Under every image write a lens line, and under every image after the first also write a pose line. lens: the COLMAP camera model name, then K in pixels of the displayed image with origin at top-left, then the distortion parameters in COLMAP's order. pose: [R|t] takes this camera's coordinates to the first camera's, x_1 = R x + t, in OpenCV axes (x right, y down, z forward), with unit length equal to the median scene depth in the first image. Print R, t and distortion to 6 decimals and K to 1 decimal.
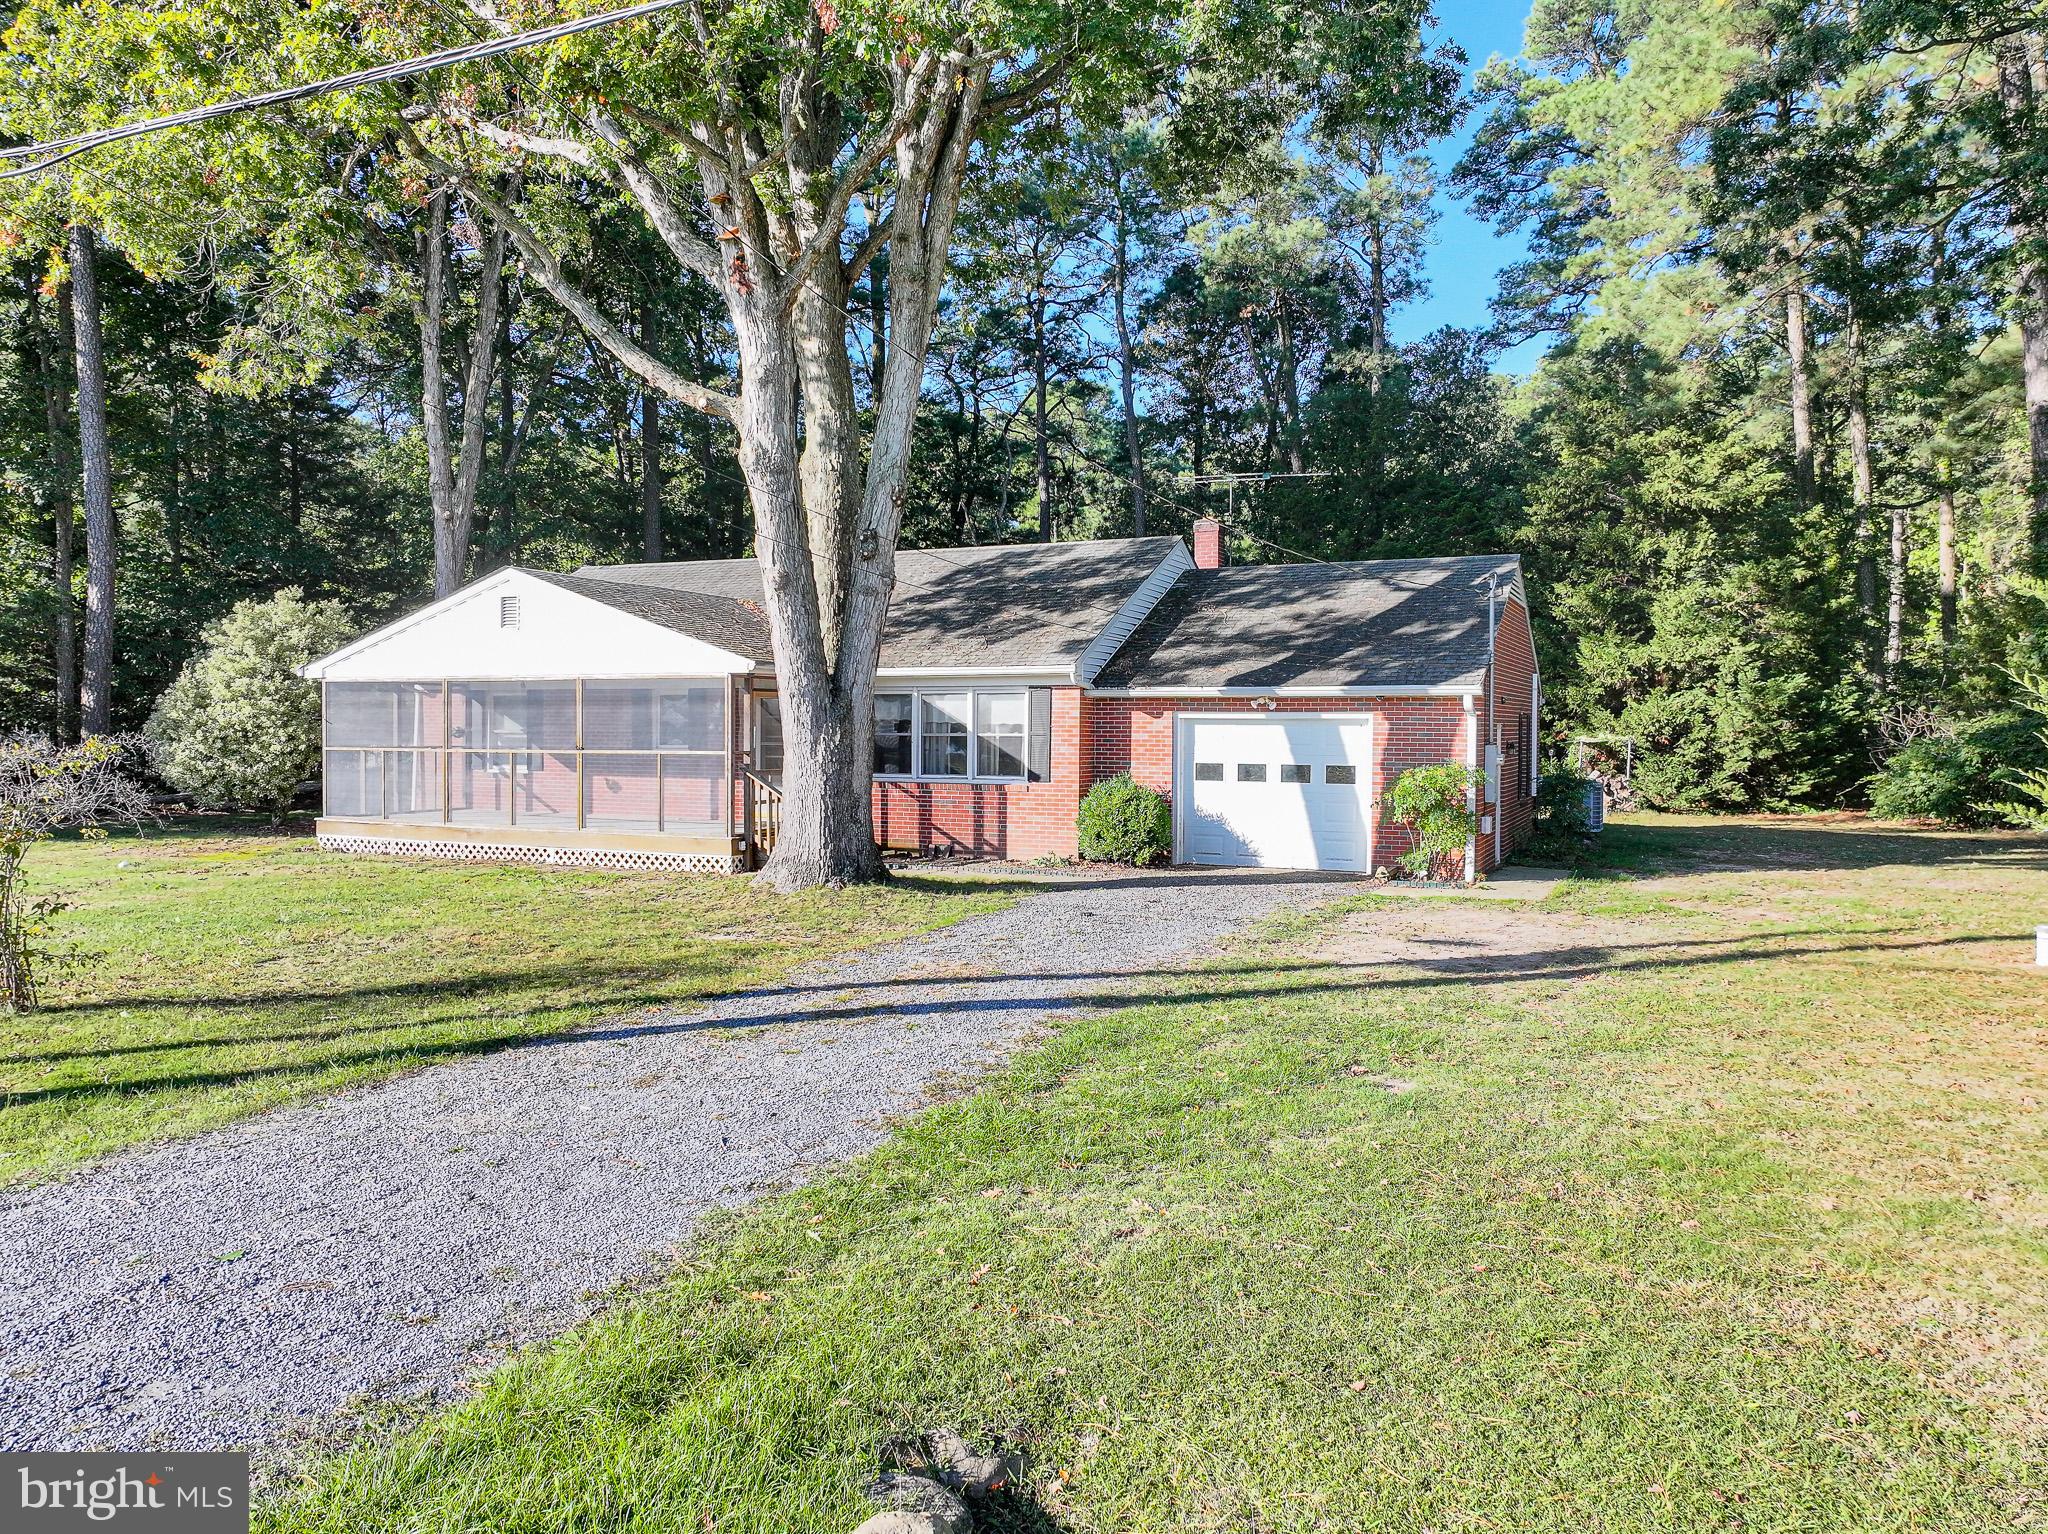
lens RADIAL K [[1424.3, 0, 1024.0], [0, 1424.3, 767.0], [0, 0, 1]] dist [-0.003046, -0.000403]
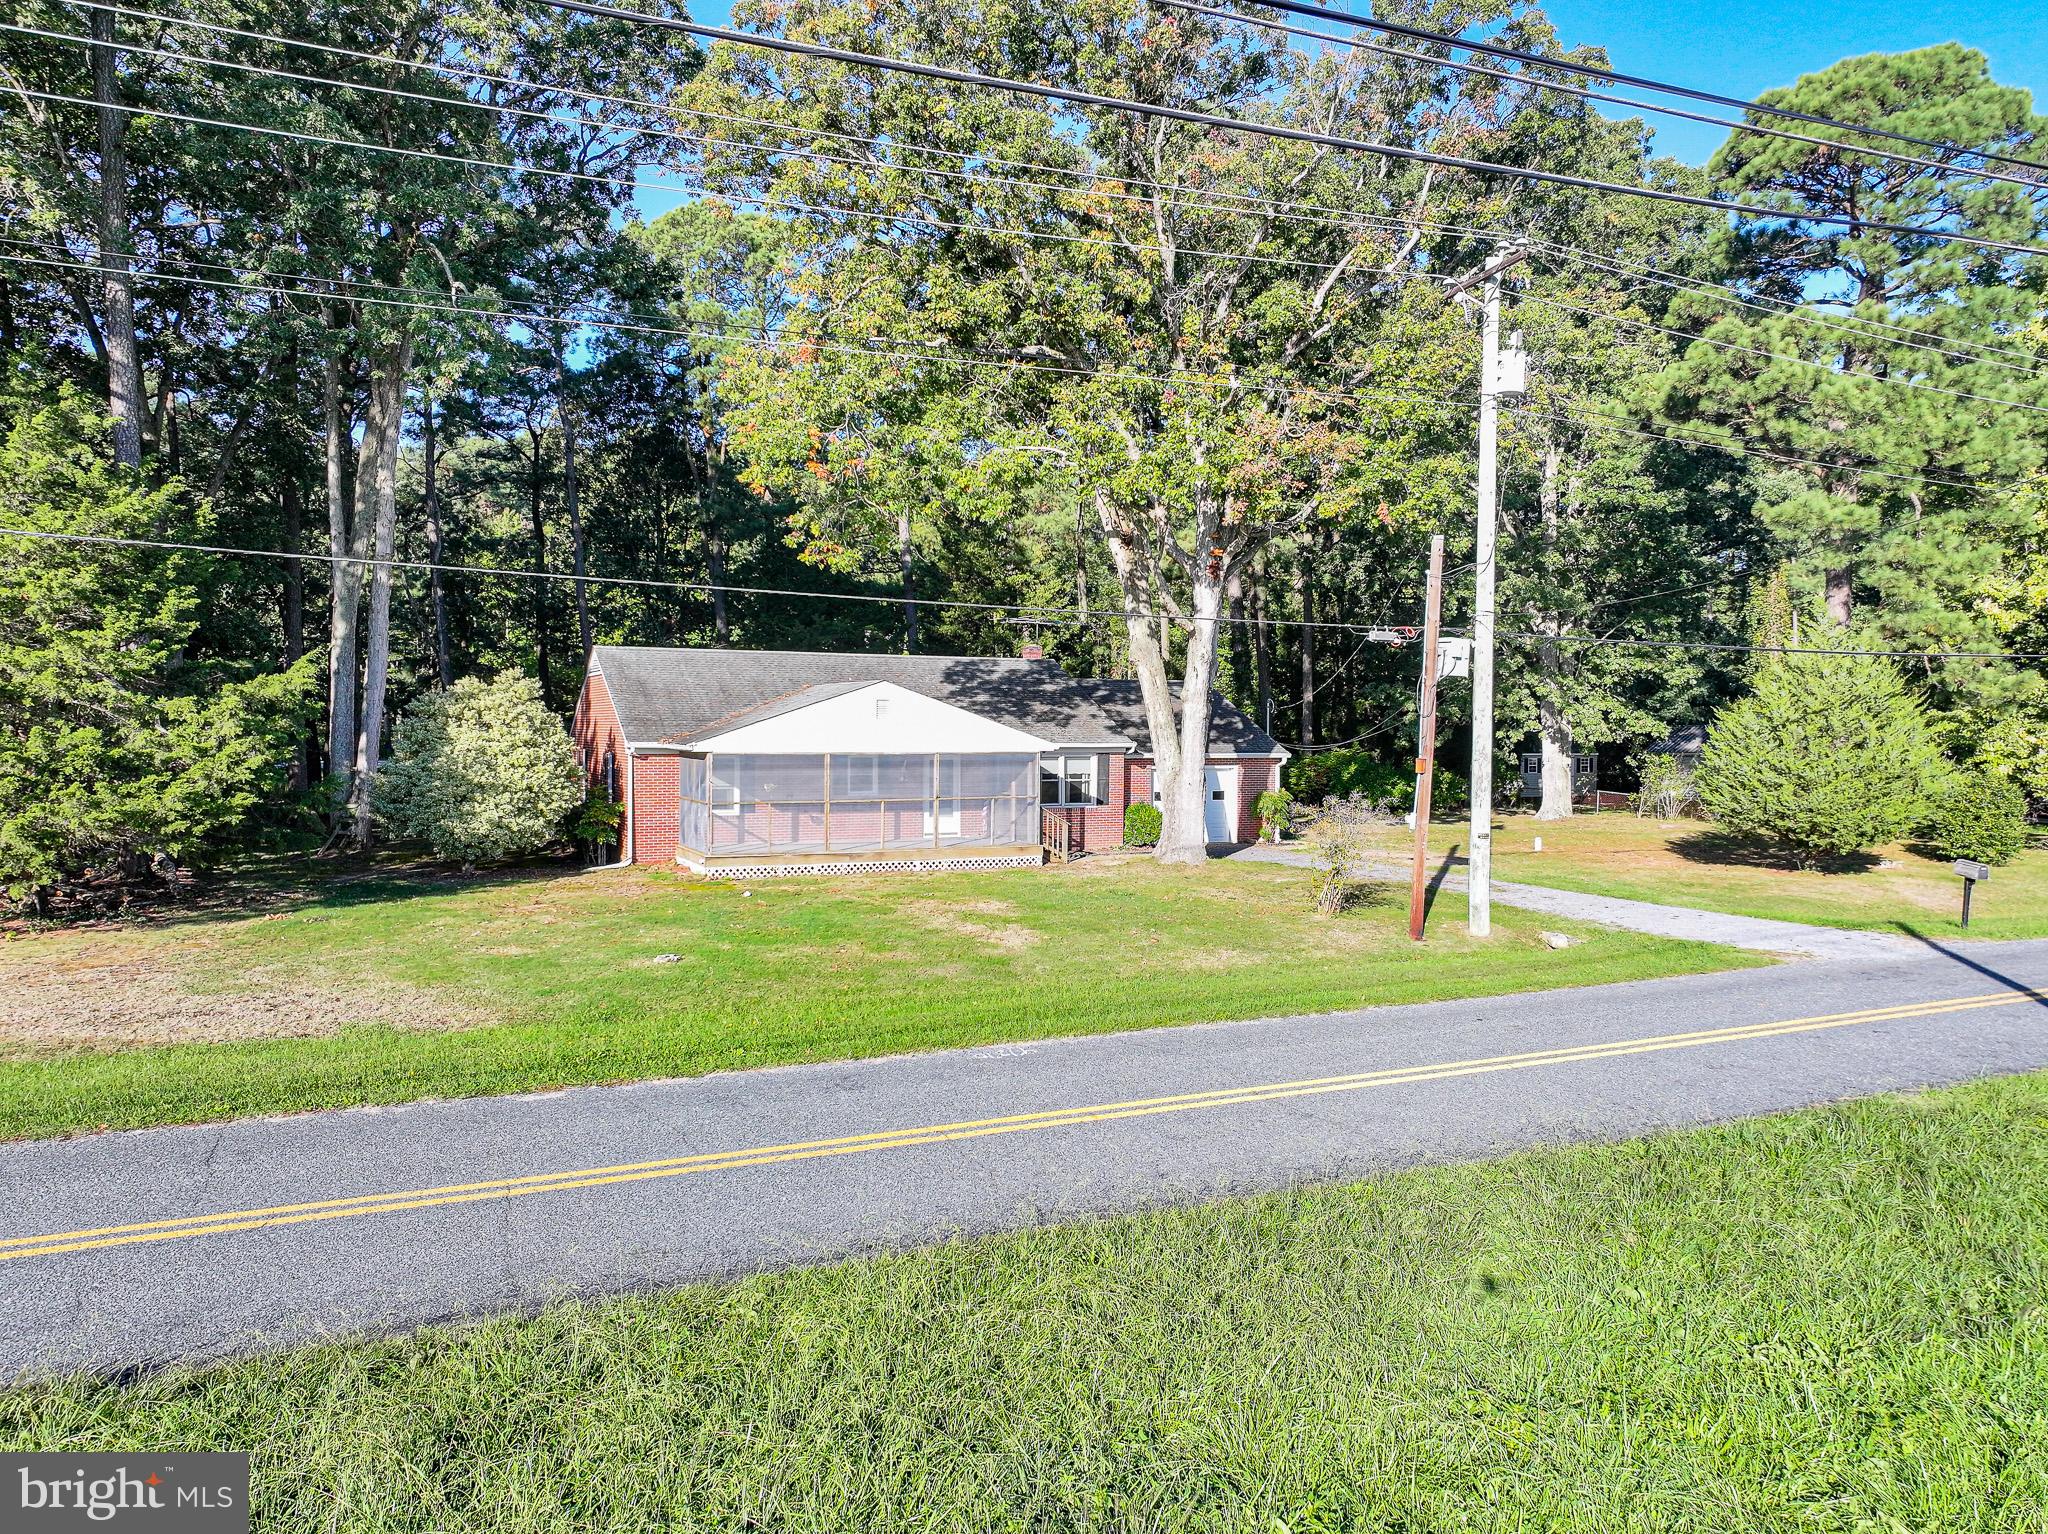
lens RADIAL K [[1424.3, 0, 1024.0], [0, 1424.3, 767.0], [0, 0, 1]] dist [-0.003046, -0.000403]
pose [[0.627070, -0.020569, 0.778691, -1.521921], [0.023728, 0.999692, 0.007298, -0.055823], [-0.778601, 0.013900, 0.627365, -0.087130]]
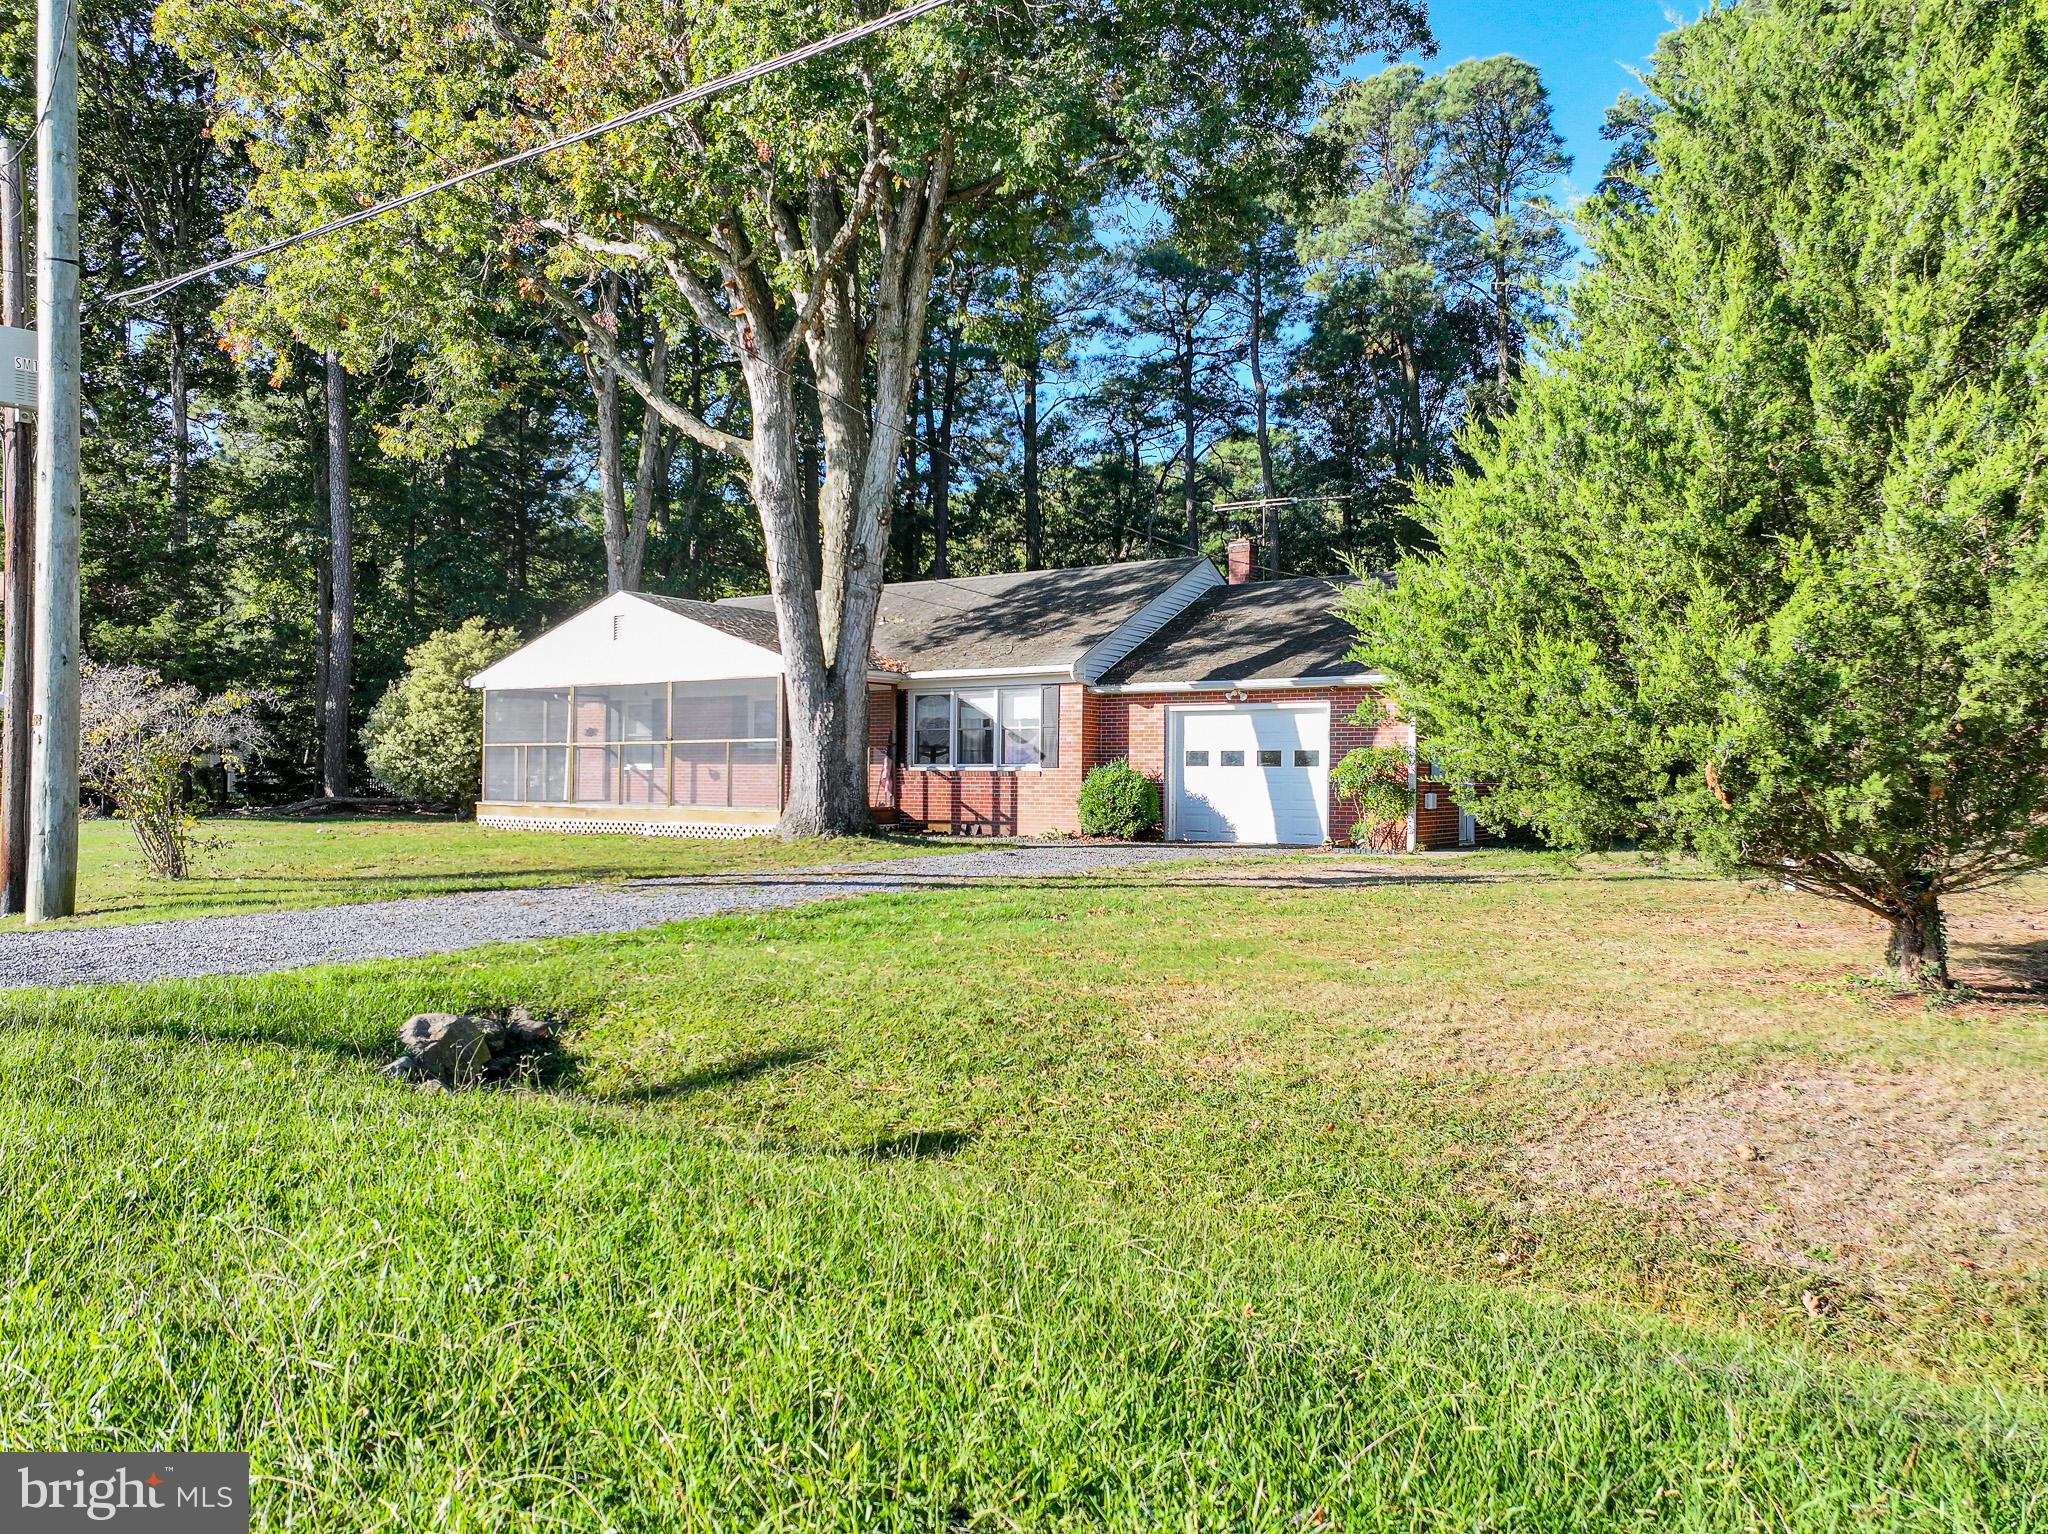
lens RADIAL K [[1414.6, 0, 1024.0], [0, 1414.6, 767.0], [0, 0, 1]] dist [0.001001, -0.031100]
pose [[0.986892, 0.000129, -0.161383, 0.175814], [-0.005873, 0.999366, -0.035119, 0.050621], [0.161276, 0.035606, 0.986267, -0.127508]]
